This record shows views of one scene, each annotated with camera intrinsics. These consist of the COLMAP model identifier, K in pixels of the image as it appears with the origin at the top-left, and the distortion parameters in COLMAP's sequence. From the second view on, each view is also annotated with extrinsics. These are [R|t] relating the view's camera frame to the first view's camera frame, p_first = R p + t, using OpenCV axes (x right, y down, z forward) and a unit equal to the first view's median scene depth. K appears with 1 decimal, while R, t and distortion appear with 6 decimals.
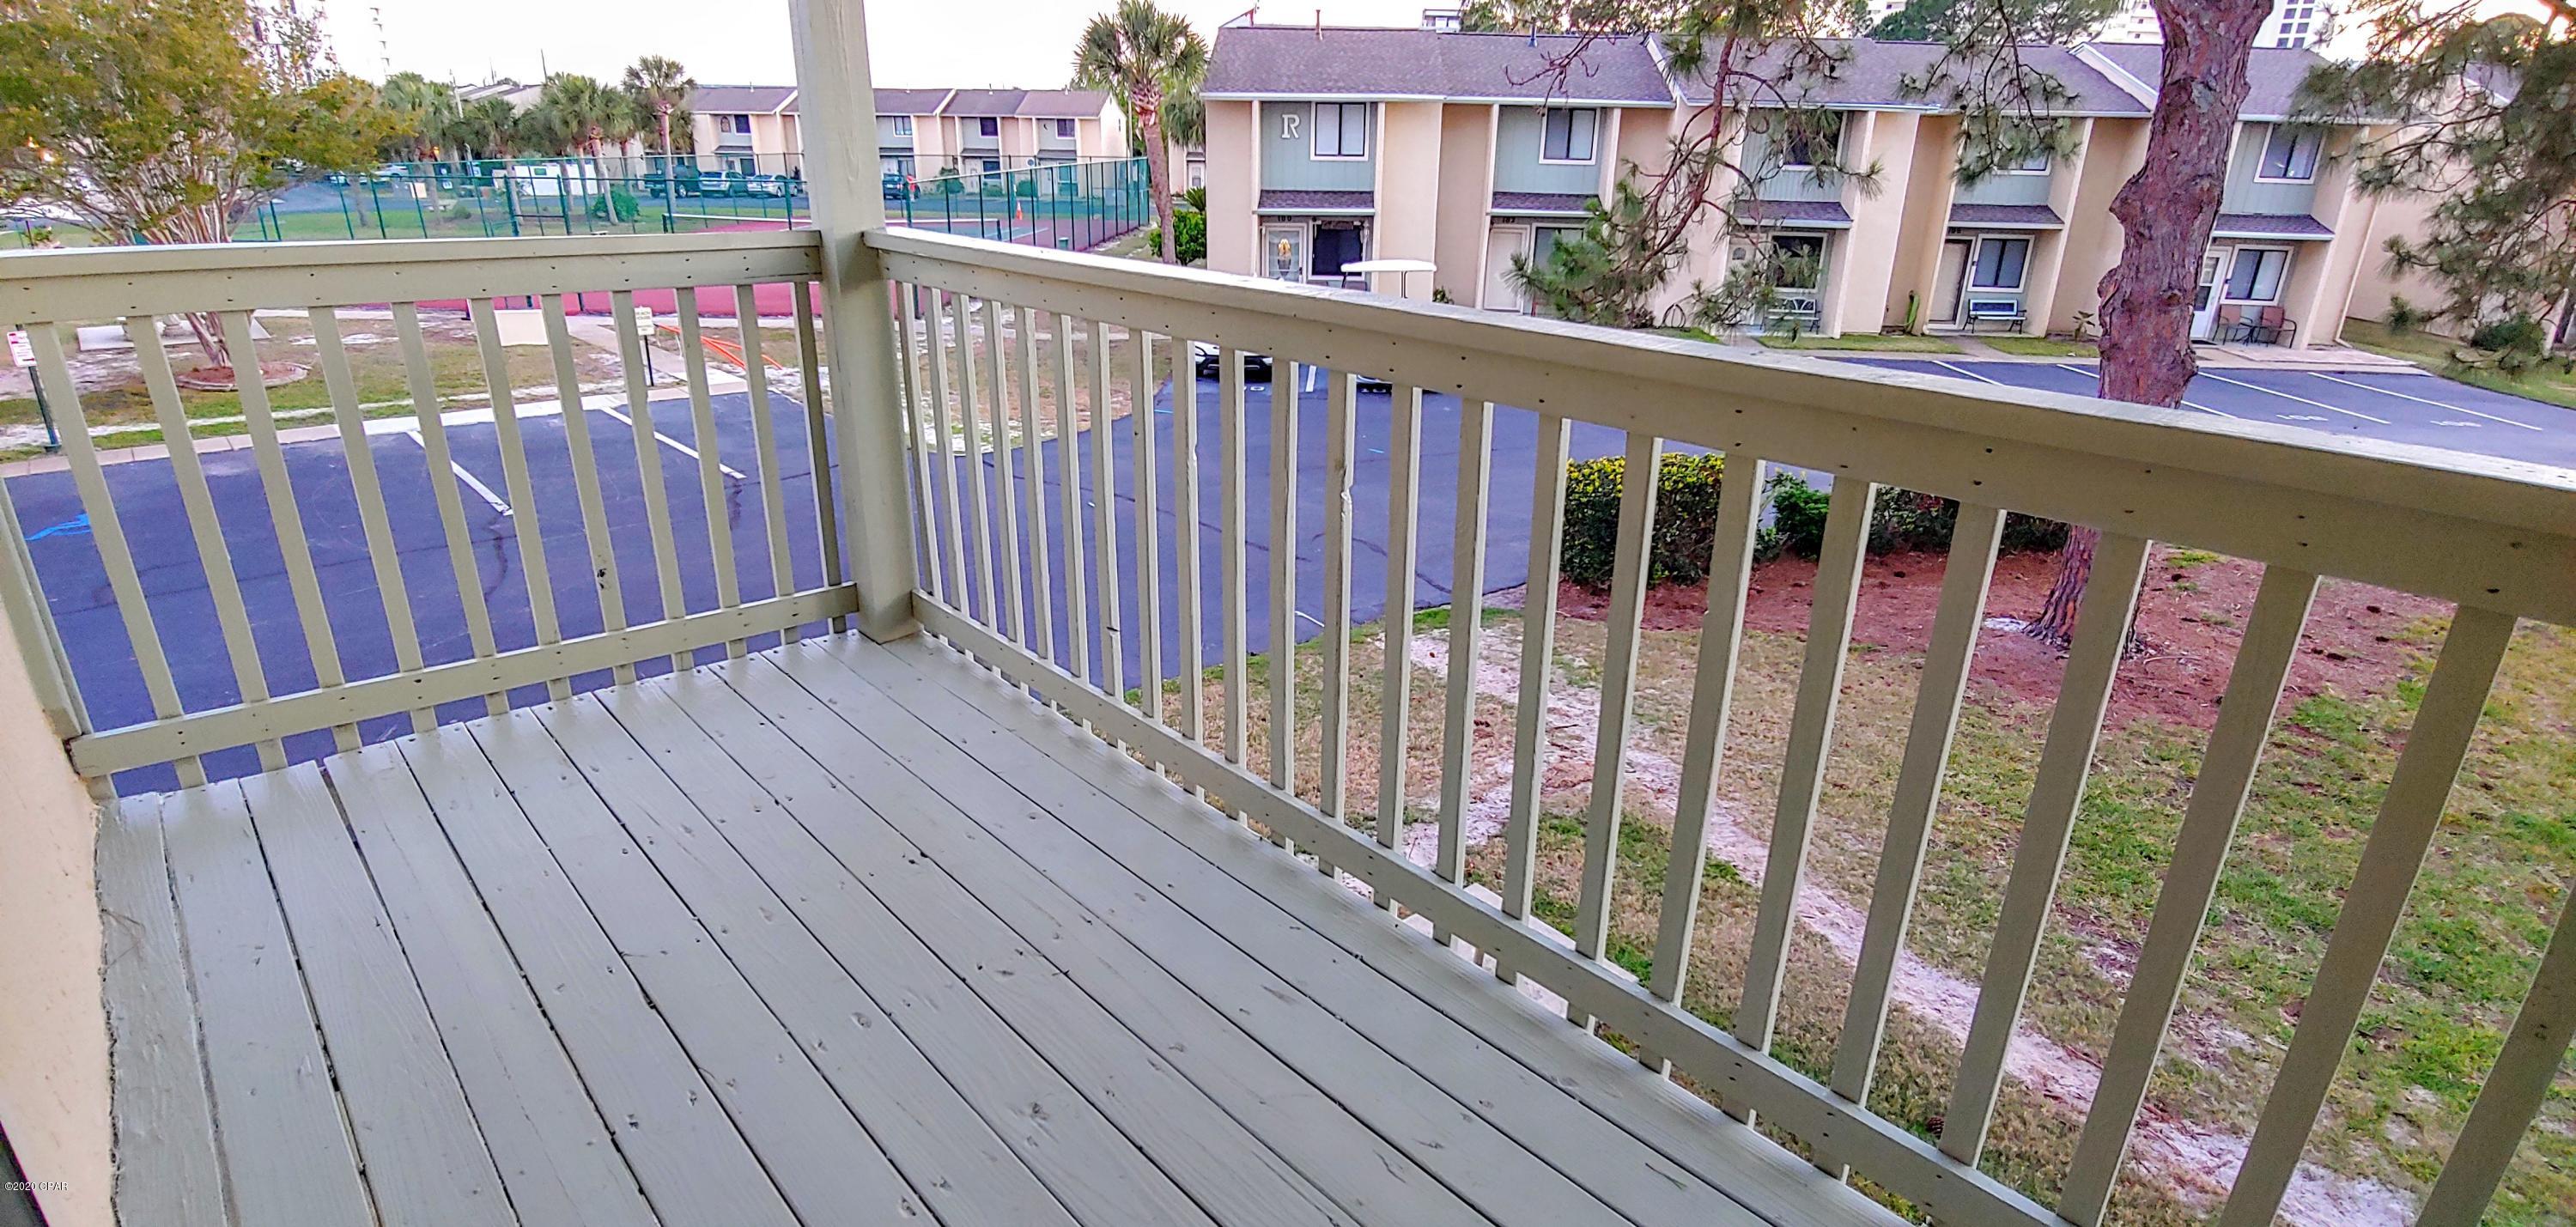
lens RADIAL K [[1292.2, 0, 1287.5], [0, 1292.2, 638.0], [0, 0, 1]] dist [-0.012375, -0.002734]
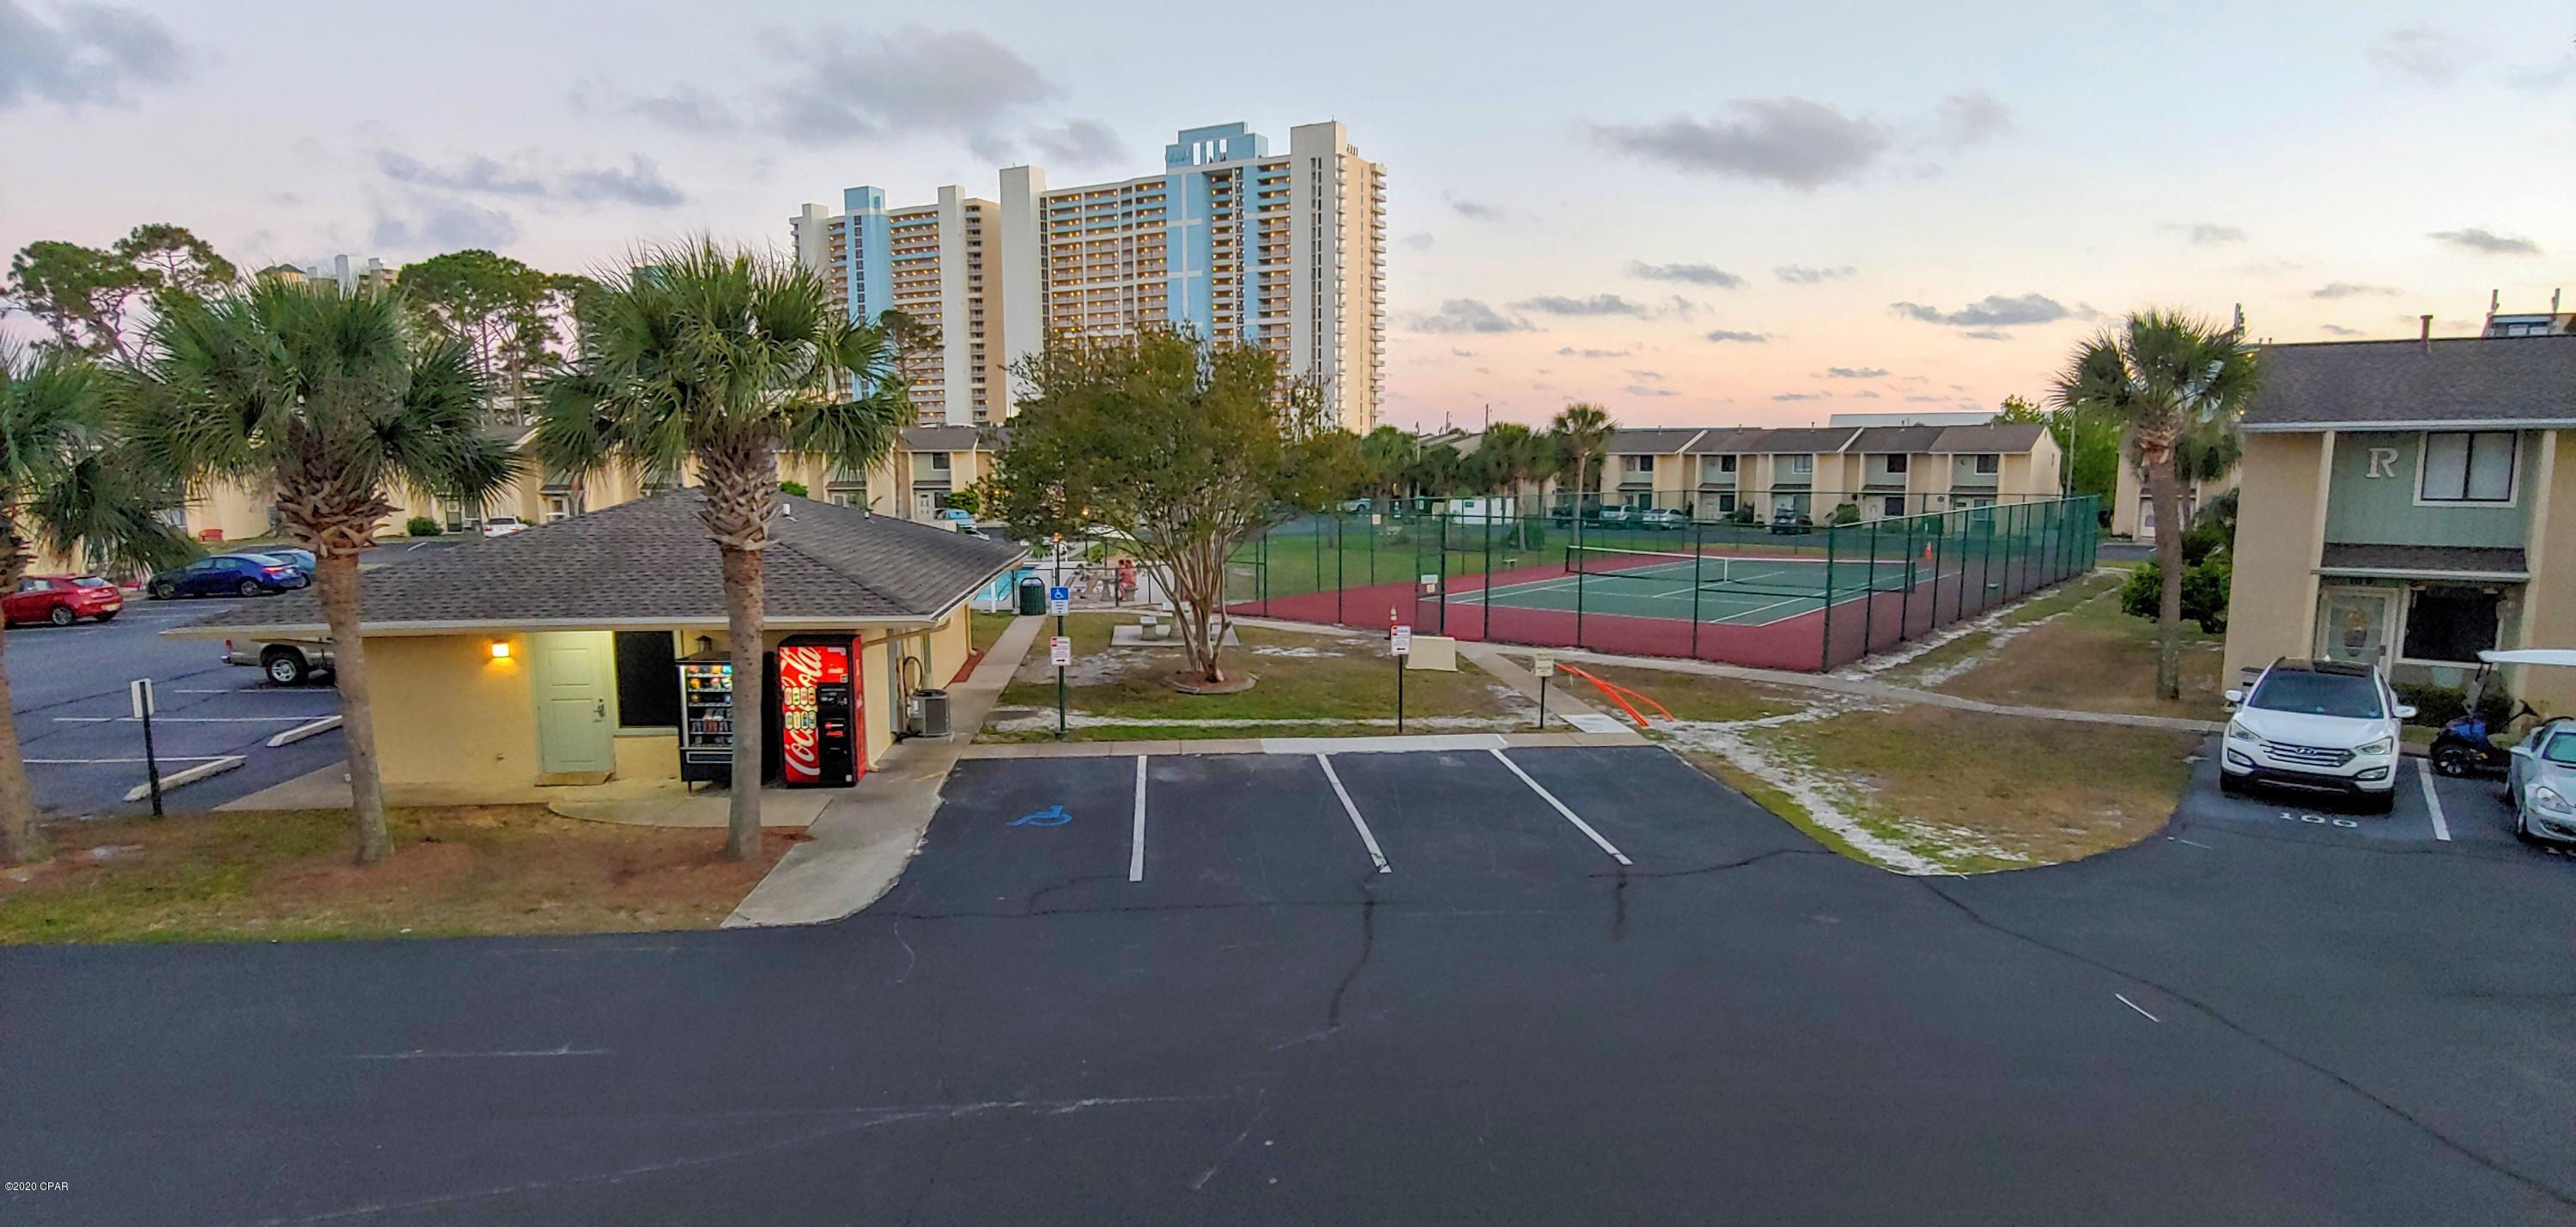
lens RADIAL K [[1292.2, 0, 1284.1], [0, 1292.2, 648.5], [0, 0, 1]] dist [-0.012375, -0.002734]
pose [[0.801907, 0.069622, -0.593378, -0.059765], [-0.206200, 0.964411, -0.165507, -0.040373], [0.560737, 0.255076, 0.787725, 0.090041]]
